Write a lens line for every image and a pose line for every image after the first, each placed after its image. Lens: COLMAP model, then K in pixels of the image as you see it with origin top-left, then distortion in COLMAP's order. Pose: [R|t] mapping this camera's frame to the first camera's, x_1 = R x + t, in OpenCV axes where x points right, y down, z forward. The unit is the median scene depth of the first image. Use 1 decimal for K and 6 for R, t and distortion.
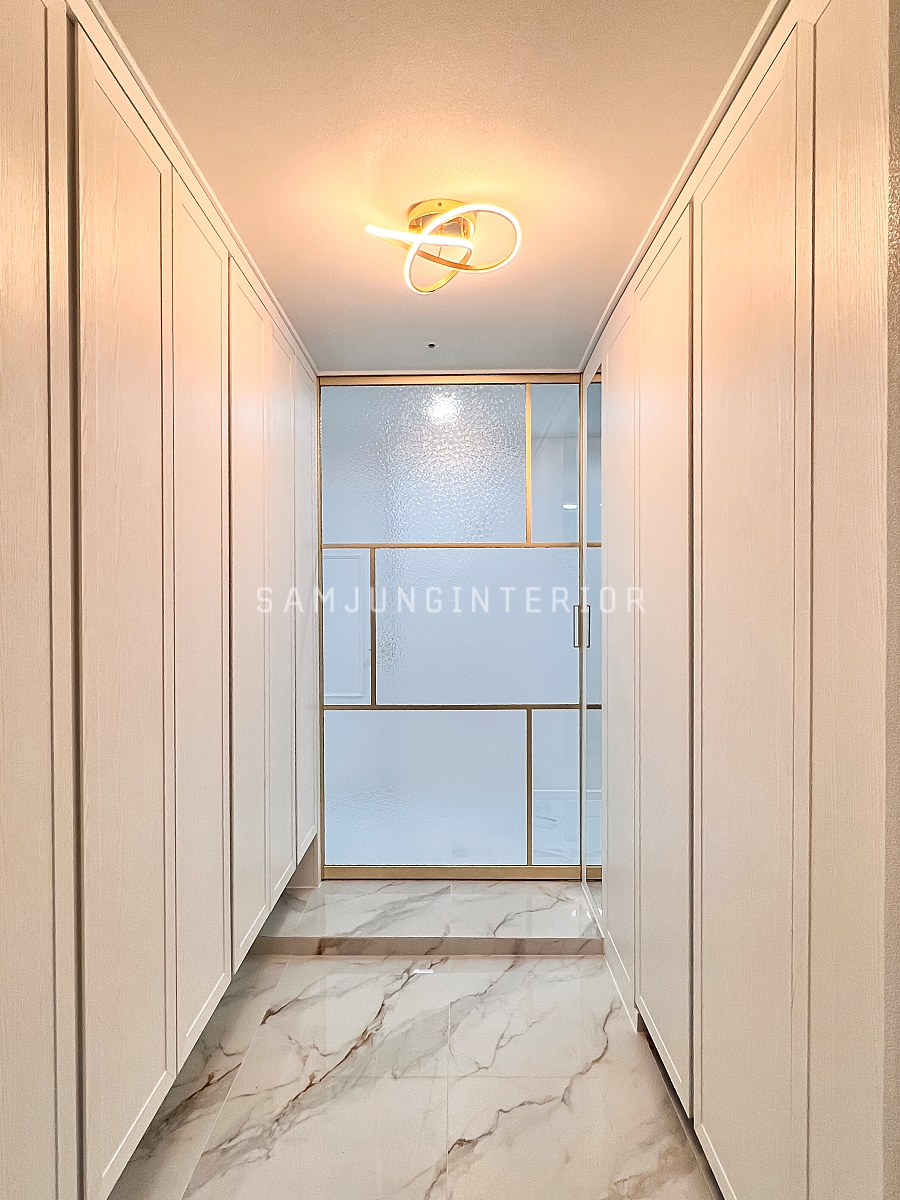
lens RADIAL K [[675.7, 0, 450.0], [0, 675.7, 600.0], [0, 0, 1]] dist [-0.042755, 0.020853]
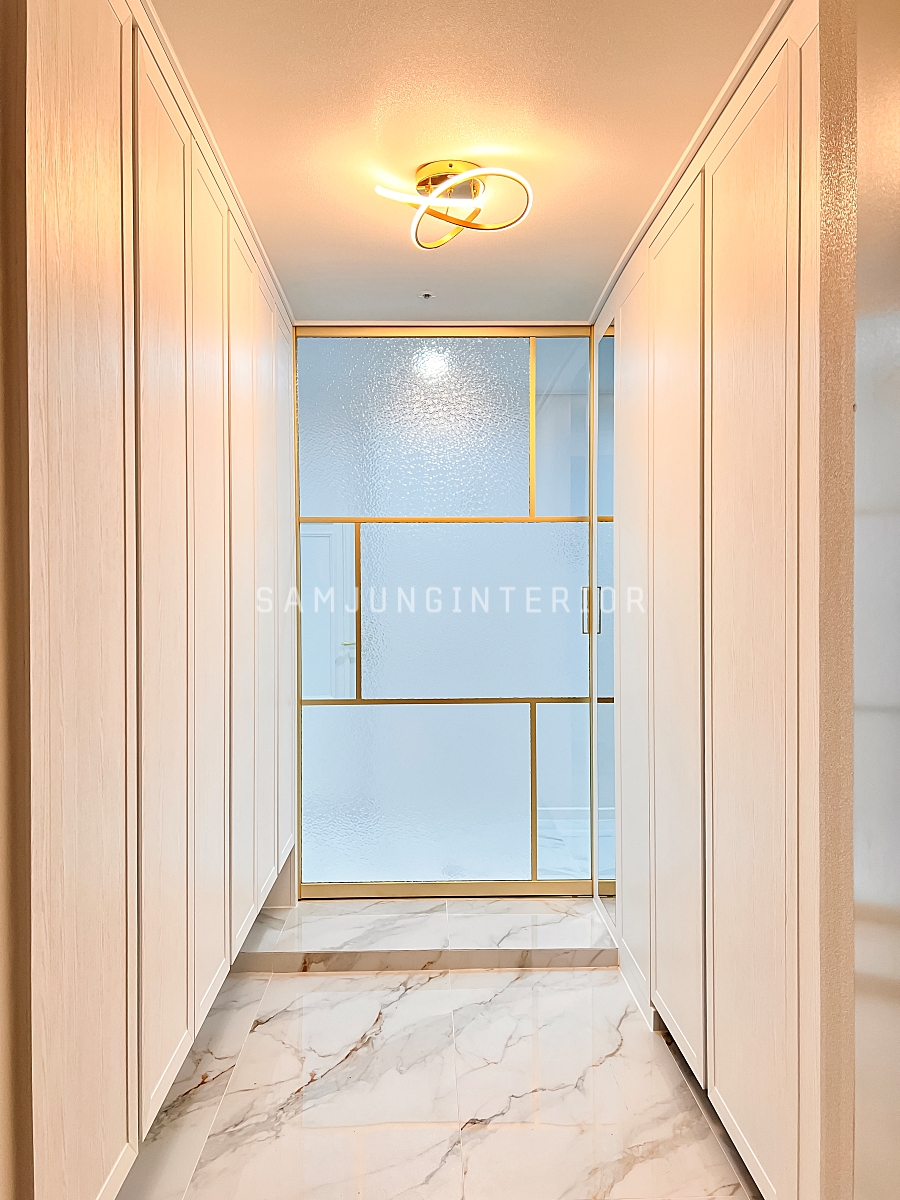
lens RADIAL K [[915.9, 0, 447.9], [0, 915.9, 602.2], [0, 0, 1]] dist [0.039225, -0.003185]
pose [[0.999303, -0.000417, 0.037319, -0.048252], [0.000465, 0.999999, -0.001299, 0.035371], [-0.037319, 0.001315, 0.999303, -0.247649]]
